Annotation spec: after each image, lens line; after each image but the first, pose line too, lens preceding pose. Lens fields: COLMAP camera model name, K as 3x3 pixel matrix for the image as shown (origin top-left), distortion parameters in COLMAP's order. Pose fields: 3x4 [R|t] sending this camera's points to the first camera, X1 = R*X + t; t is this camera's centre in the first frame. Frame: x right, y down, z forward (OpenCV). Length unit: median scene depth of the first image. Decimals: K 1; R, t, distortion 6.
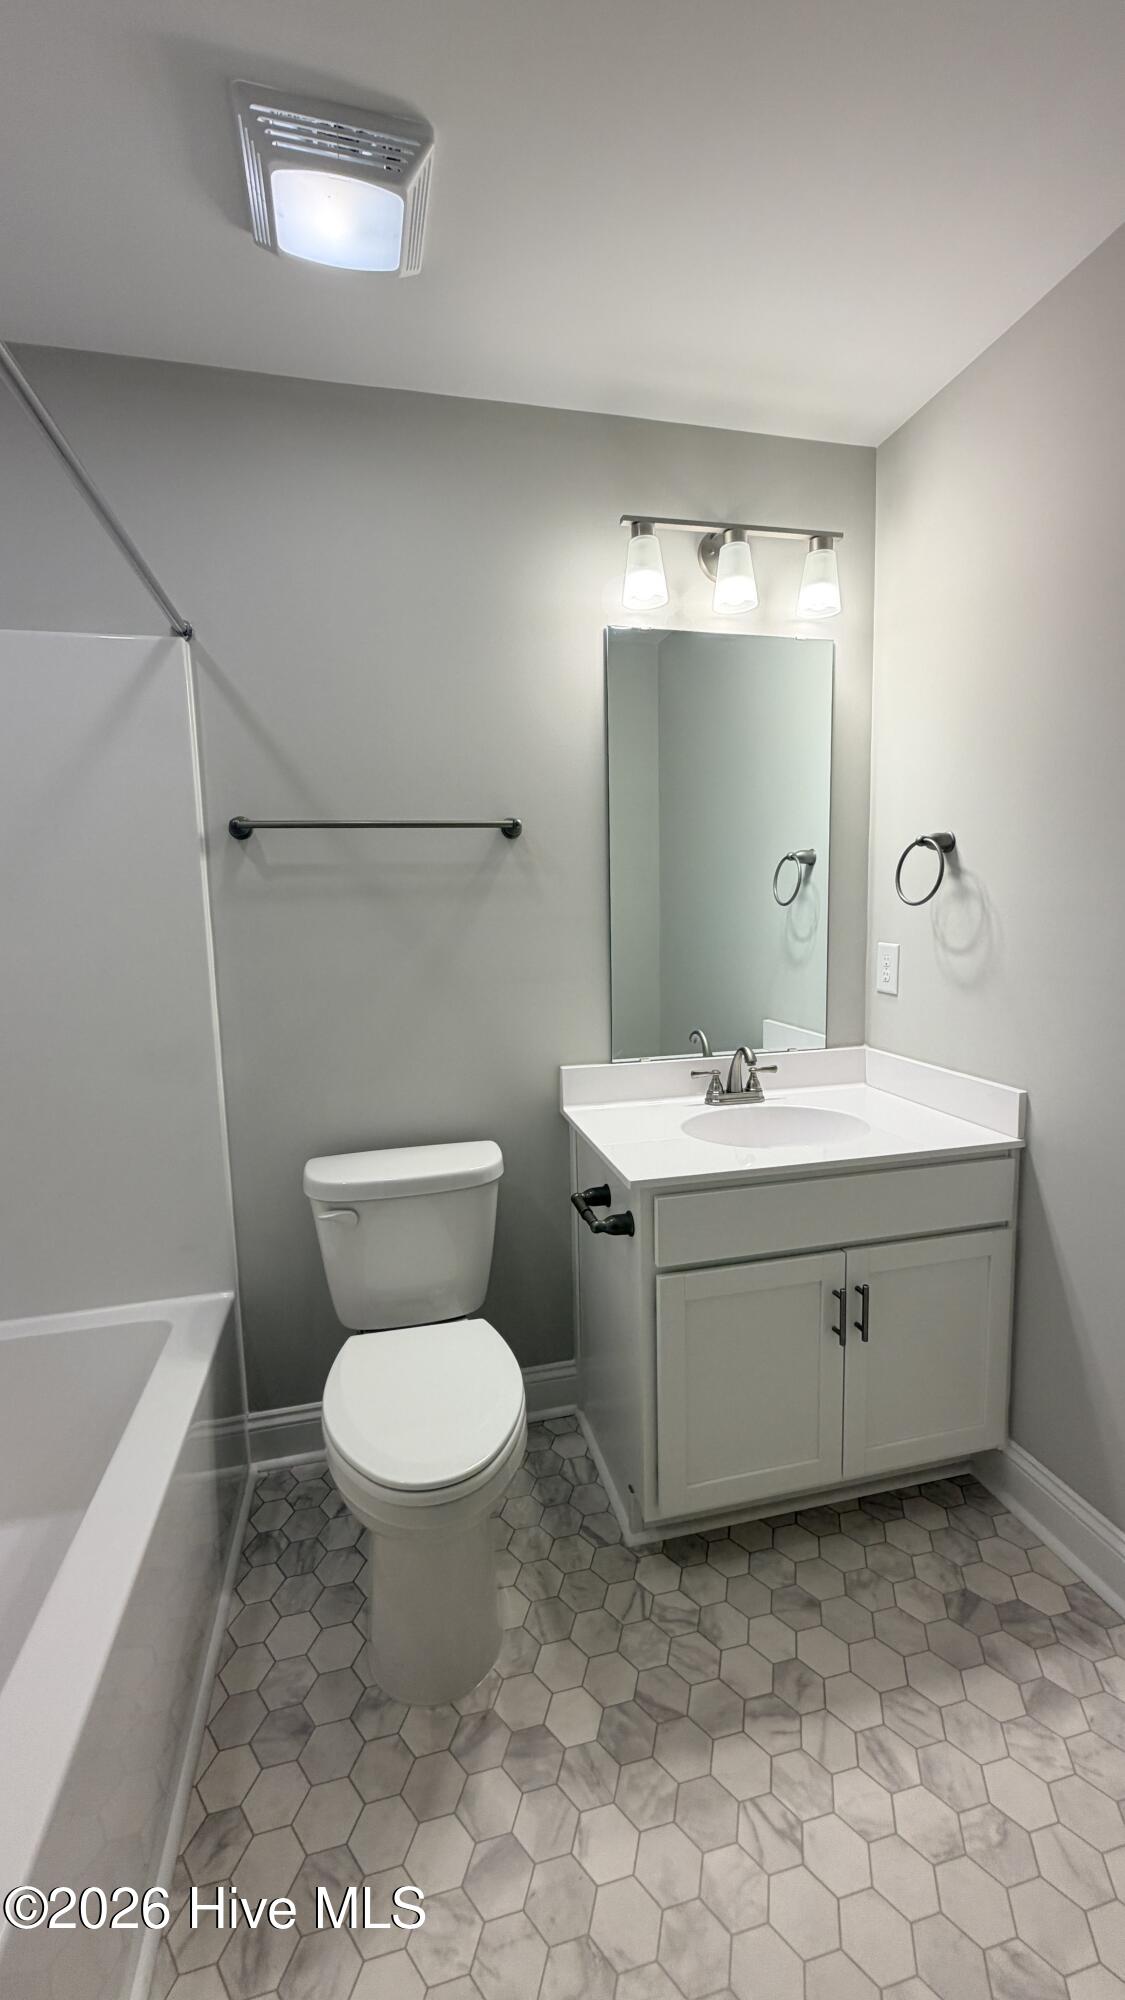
lens RADIAL K [[796.8, 0, 560.6], [0, 796.8, 990.4], [0, 0, 1]] dist [0.000429, 0.000071]
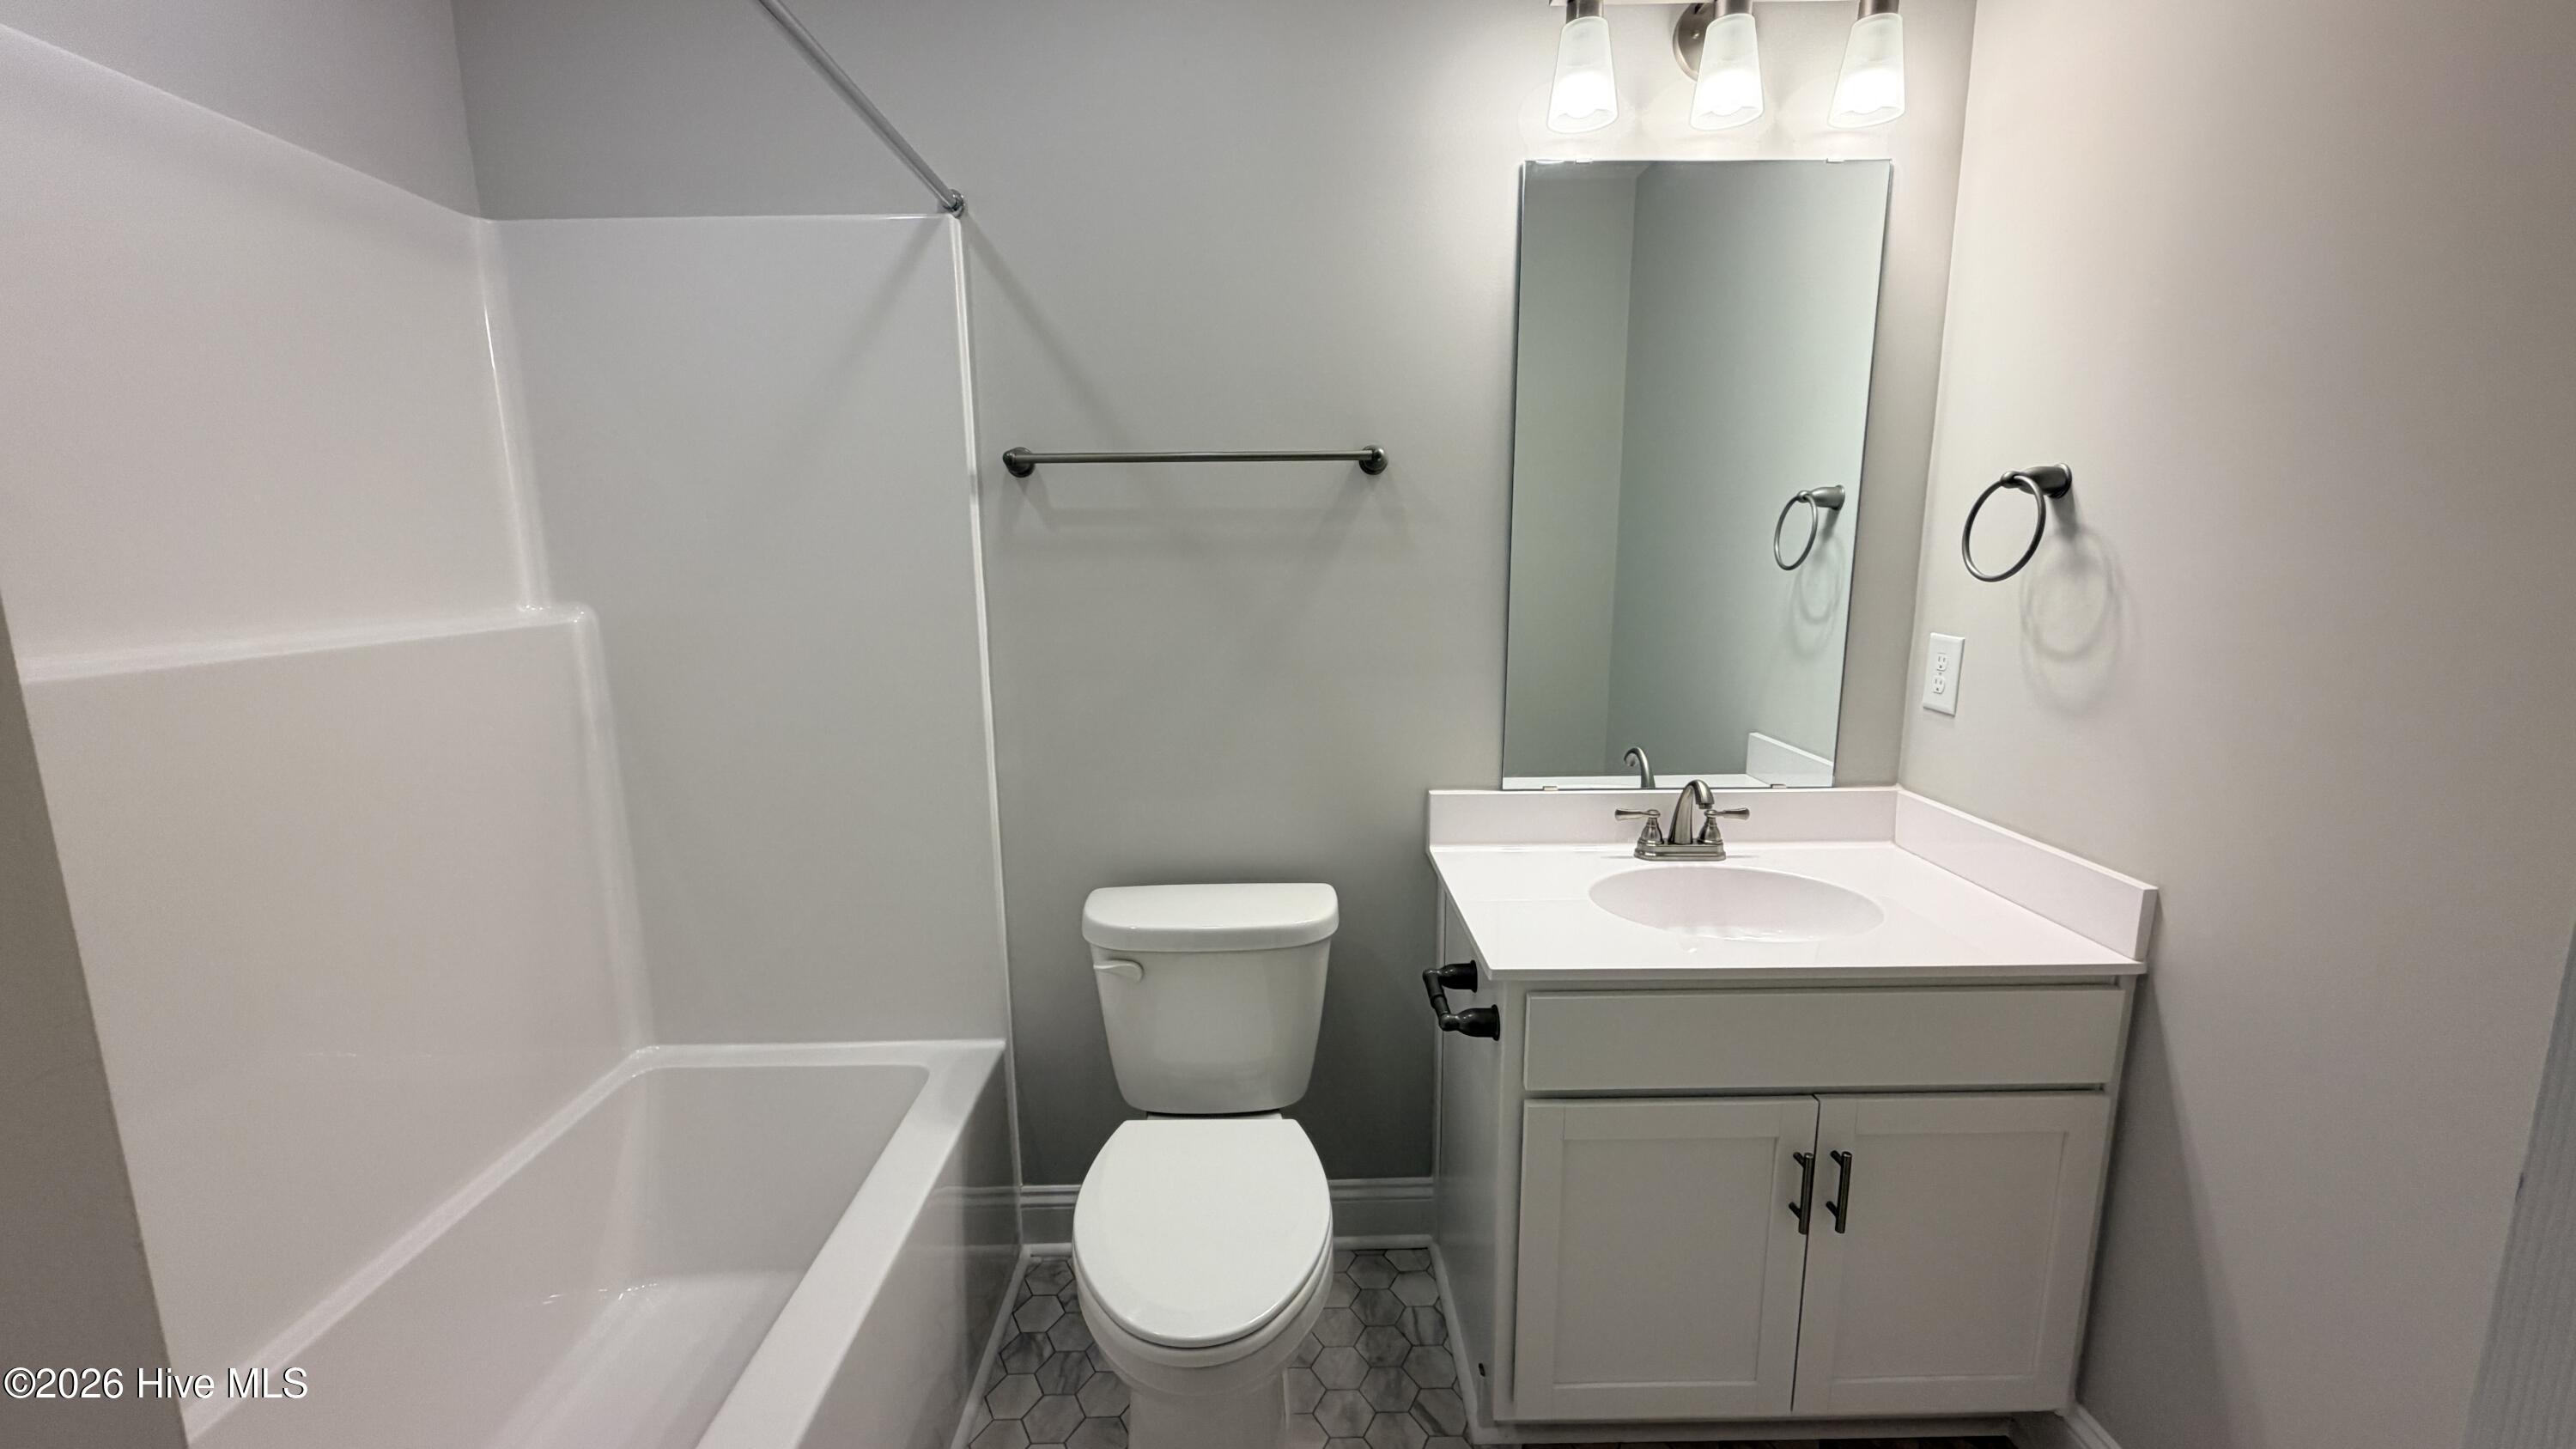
lens RADIAL K [[1026.5, 0, 1275.8], [0, 1026.5, 723.6], [0, 0, 1]] dist [0.000429, 0.000071]
pose [[0.974526, 0.053413, -0.217821, 0.071410], [-0.037889, 0.996476, 0.074836, -0.033562], [0.221051, -0.064677, 0.973115, 0.063072]]
